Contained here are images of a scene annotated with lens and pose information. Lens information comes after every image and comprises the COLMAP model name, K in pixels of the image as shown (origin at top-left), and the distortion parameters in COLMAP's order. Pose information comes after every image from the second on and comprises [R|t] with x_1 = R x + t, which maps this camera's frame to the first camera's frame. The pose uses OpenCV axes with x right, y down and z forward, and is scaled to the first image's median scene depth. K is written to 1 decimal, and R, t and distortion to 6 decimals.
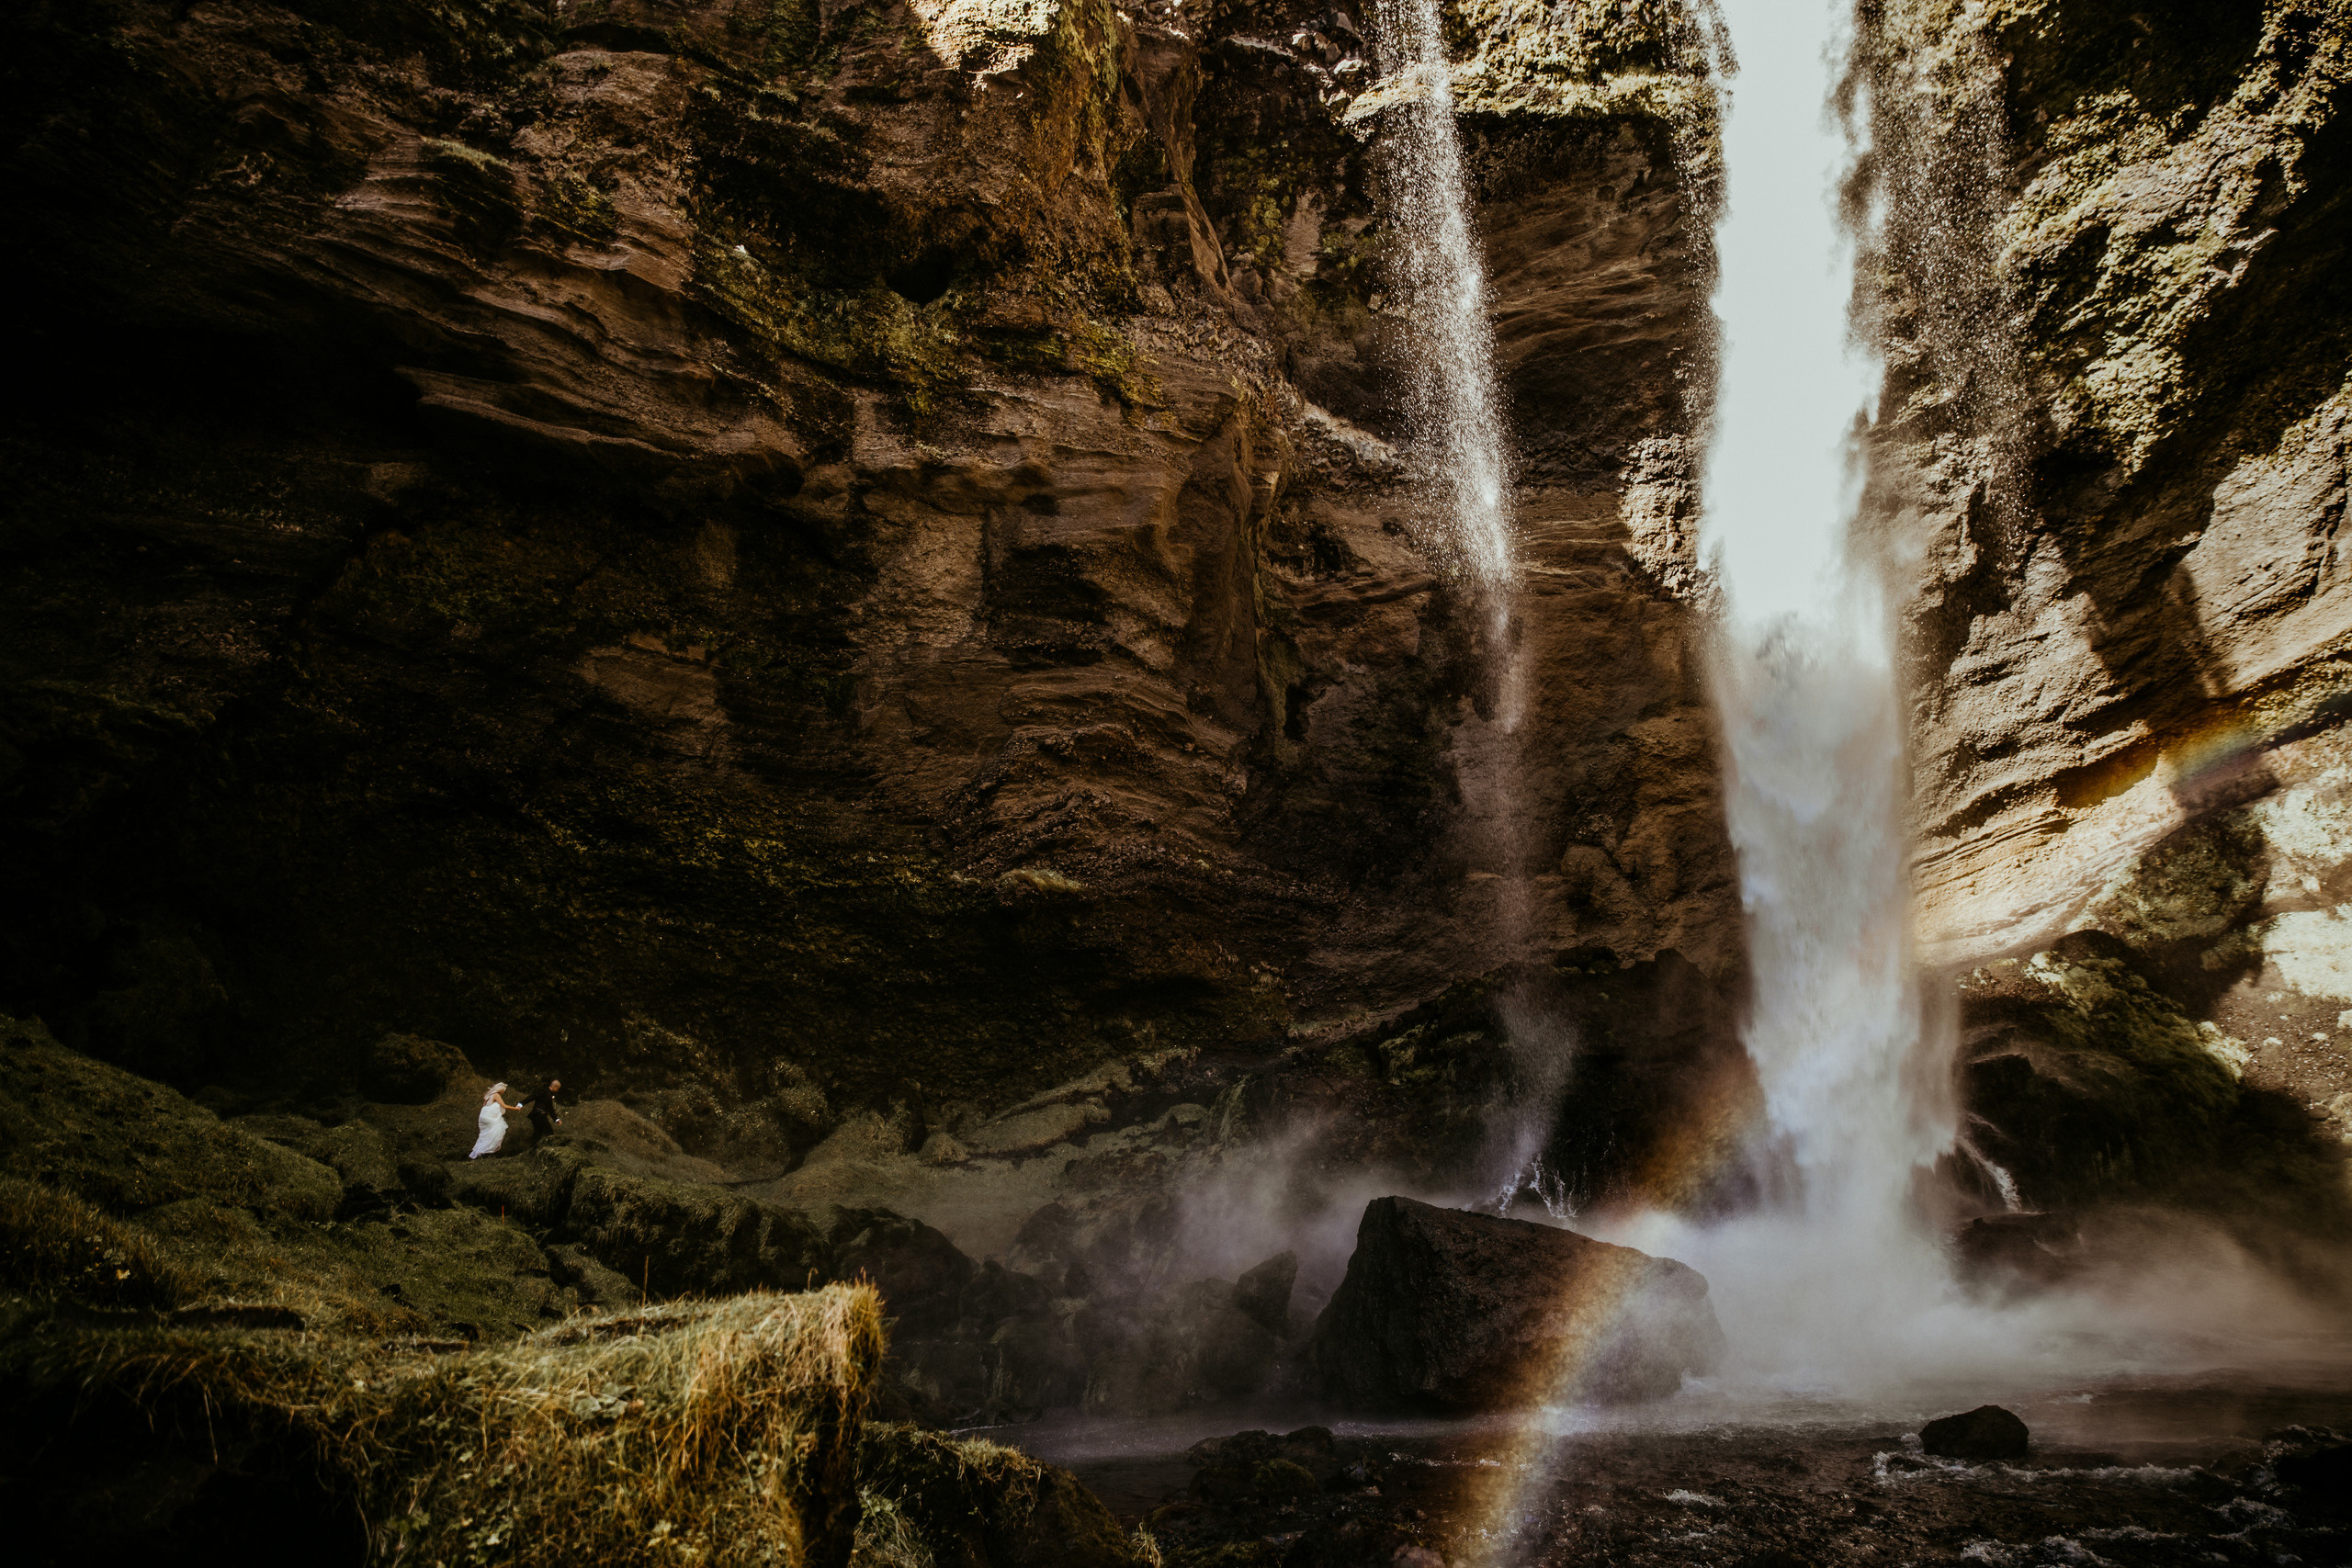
lens RADIAL K [[1595.2, 0, 1176.0], [0, 1595.2, 784.0], [0, 0, 1]] dist [-0.111115, 0.084737]
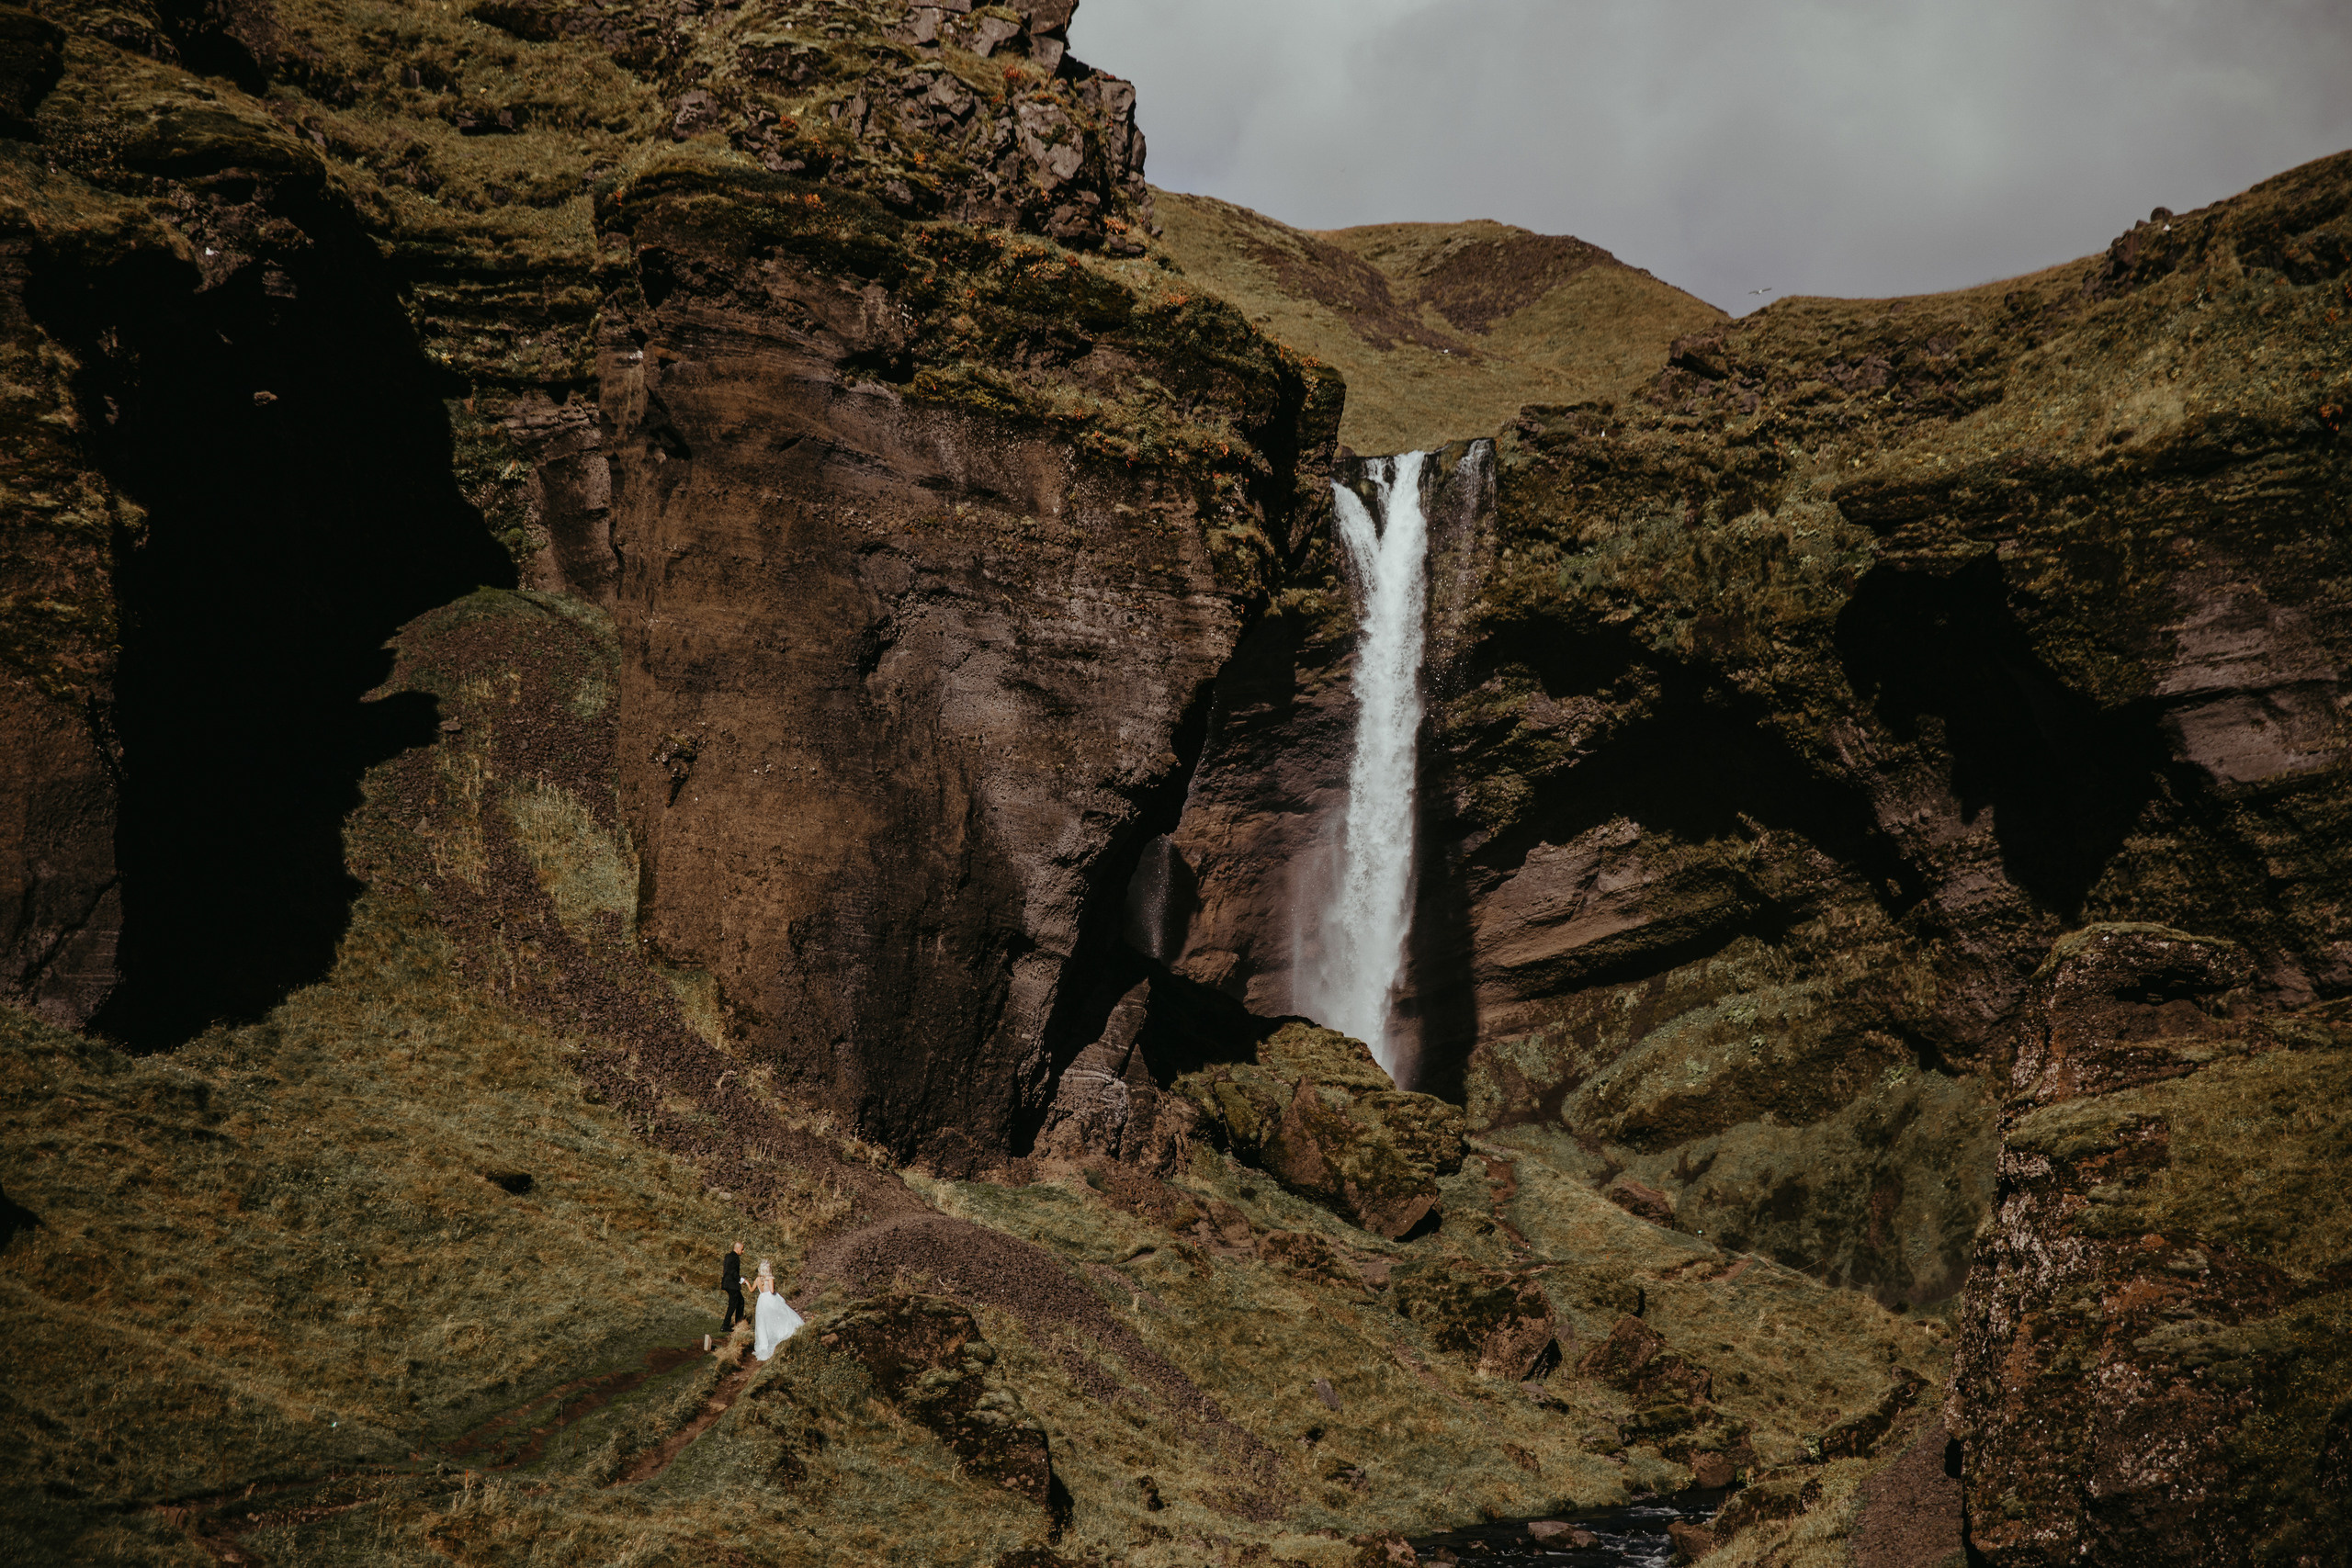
lens RADIAL K [[4372.1, 0, 1176.0], [0, 4372.1, 784.0], [0, 0, 1]] dist [0.231015, 0.061599]
pose [[0.817549, 0.092315, 0.568411, -2.169775], [-0.183534, 0.977363, 0.105246, -0.662128], [-0.545828, -0.190367, 0.815985, -2.433495]]
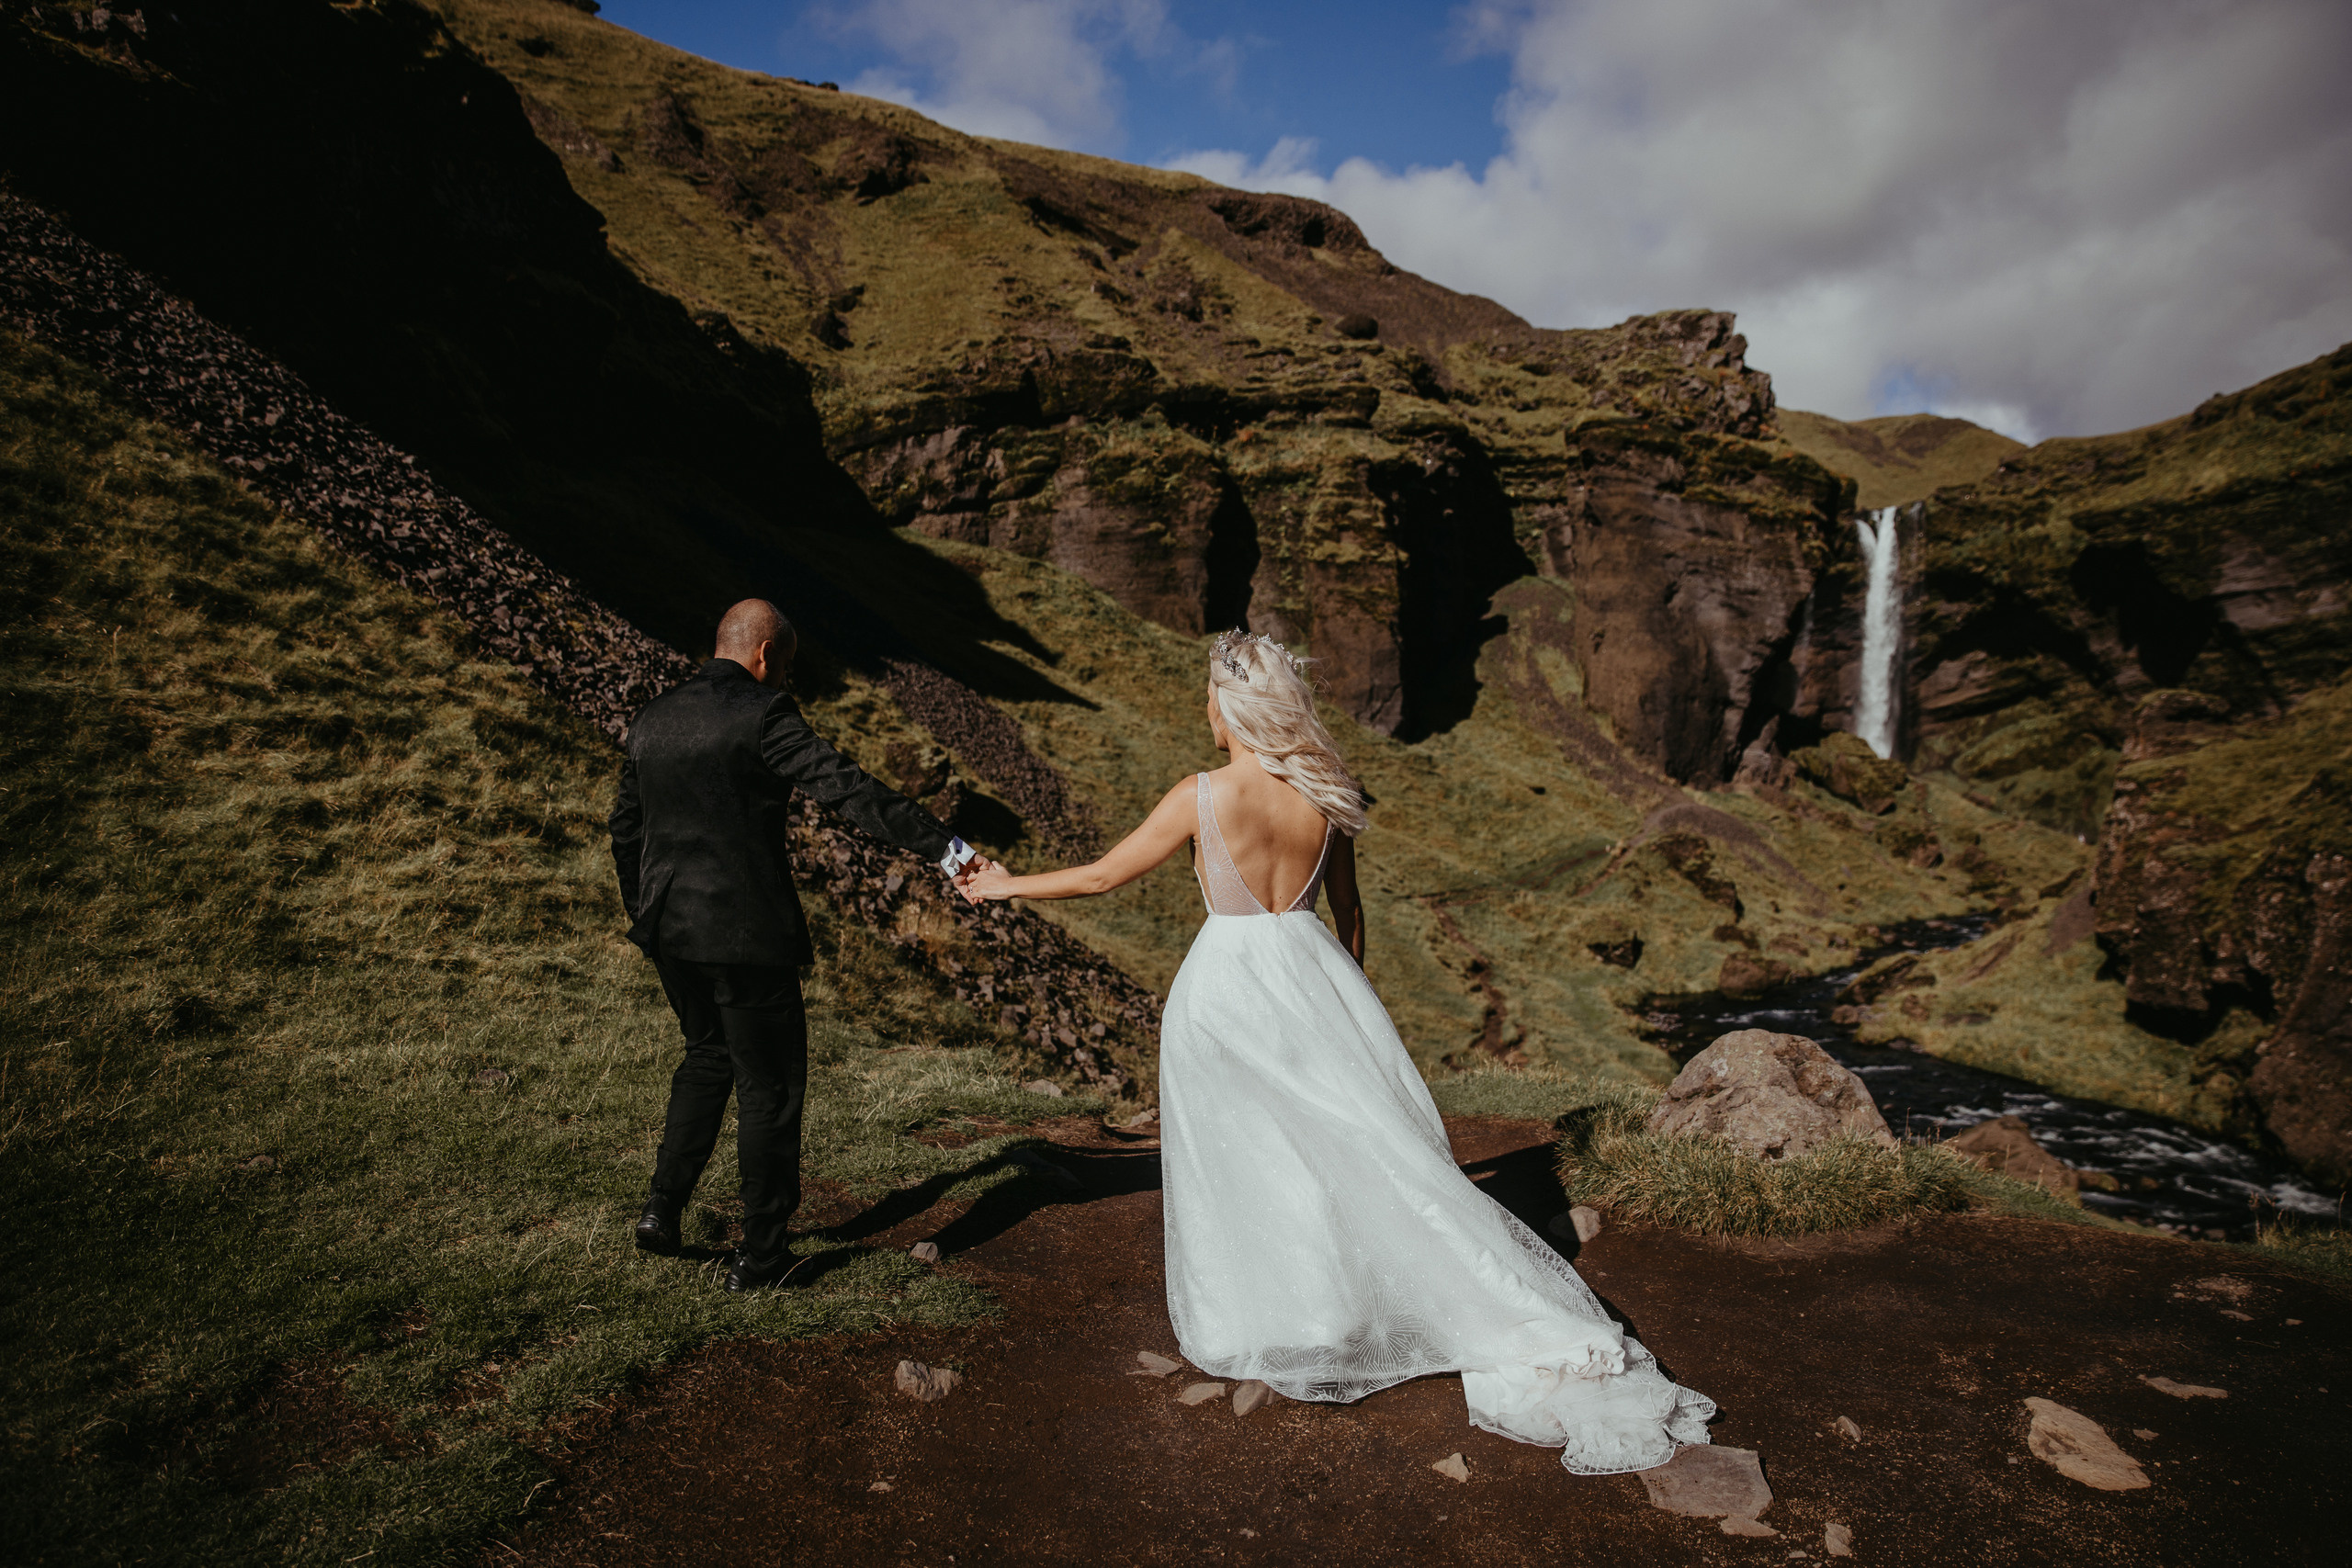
lens RADIAL K [[1595.2, 0, 1176.0], [0, 1595.2, 784.0], [0, 0, 1]] dist [-0.111115, 0.084737]
pose [[0.971338, 0.046568, 0.233094, -2.177603], [-0.104755, 0.964122, 0.243915, -0.668731], [-0.213373, -0.261342, 0.941367, -2.460848]]
